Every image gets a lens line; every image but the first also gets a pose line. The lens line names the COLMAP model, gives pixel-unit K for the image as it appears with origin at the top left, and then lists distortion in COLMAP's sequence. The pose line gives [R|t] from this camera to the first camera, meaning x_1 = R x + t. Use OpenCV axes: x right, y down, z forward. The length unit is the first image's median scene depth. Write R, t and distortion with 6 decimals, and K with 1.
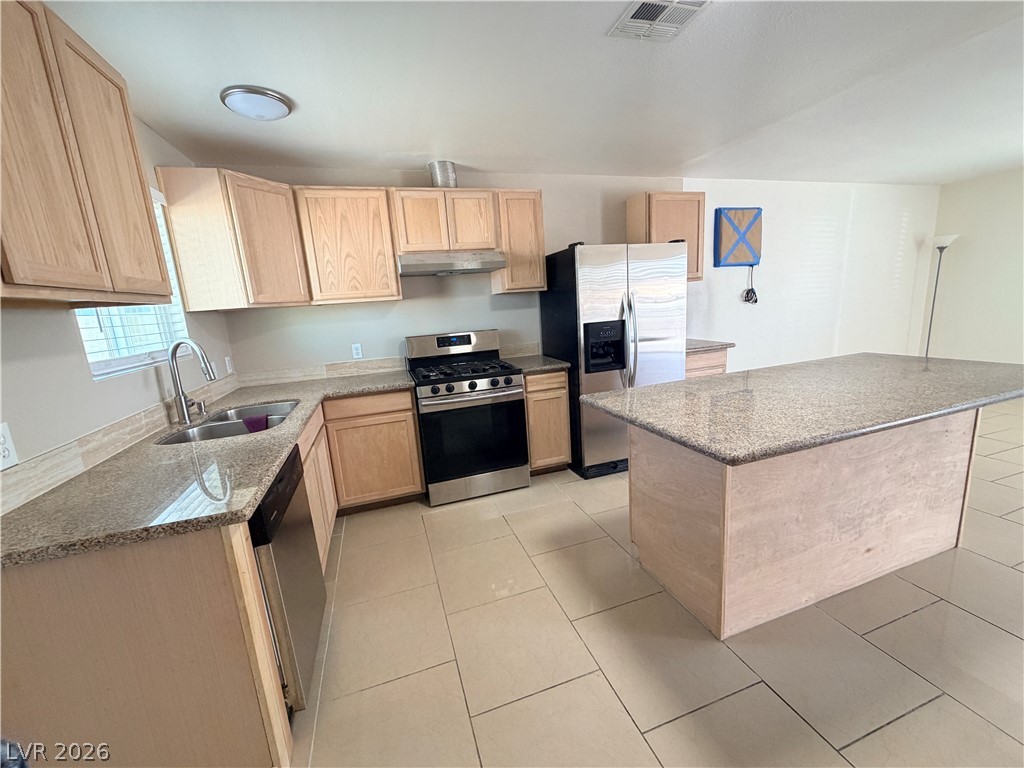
lens RADIAL K [[409.3, 0, 507.7], [0, 409.3, 386.3], [0, 0, 1]] dist [0.011628, -0.000076]
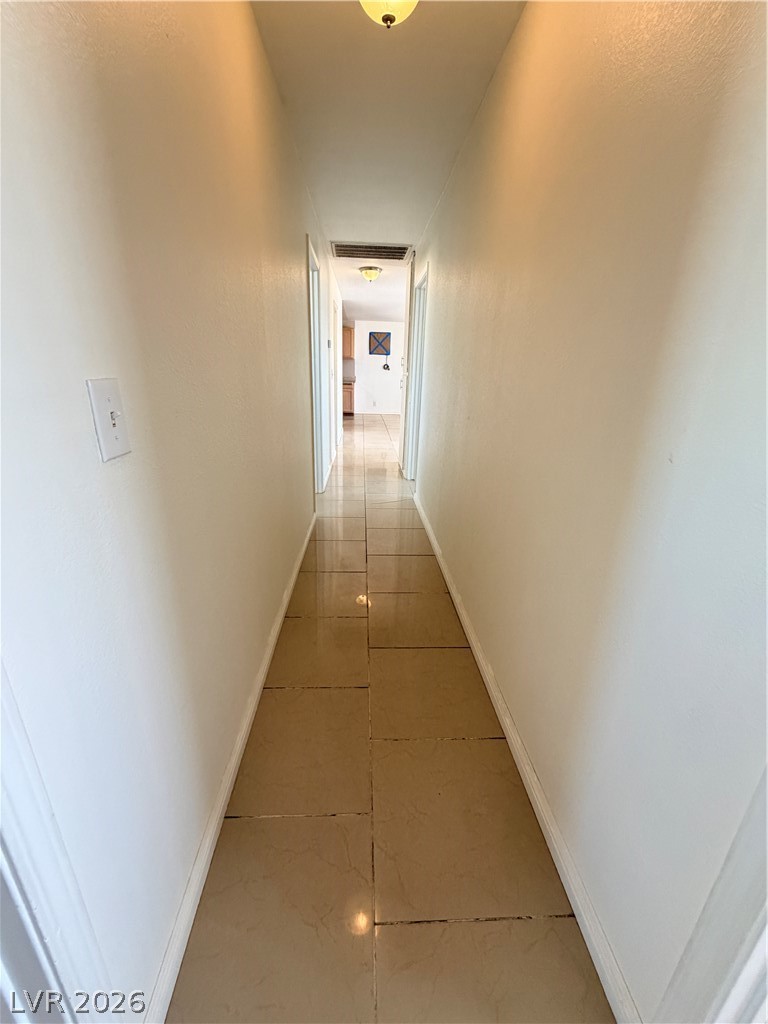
lens RADIAL K [[408.1, 0, 384.0], [0, 408.1, 512.0], [0, 0, 1]] dist [-0.000056, -0.000261]
pose [[0.957017, 0.177221, -0.229589, 1.761710], [-0.144372, 0.977647, 0.152848, 0.376132], [0.251545, -0.113132, 0.961211, -2.104560]]
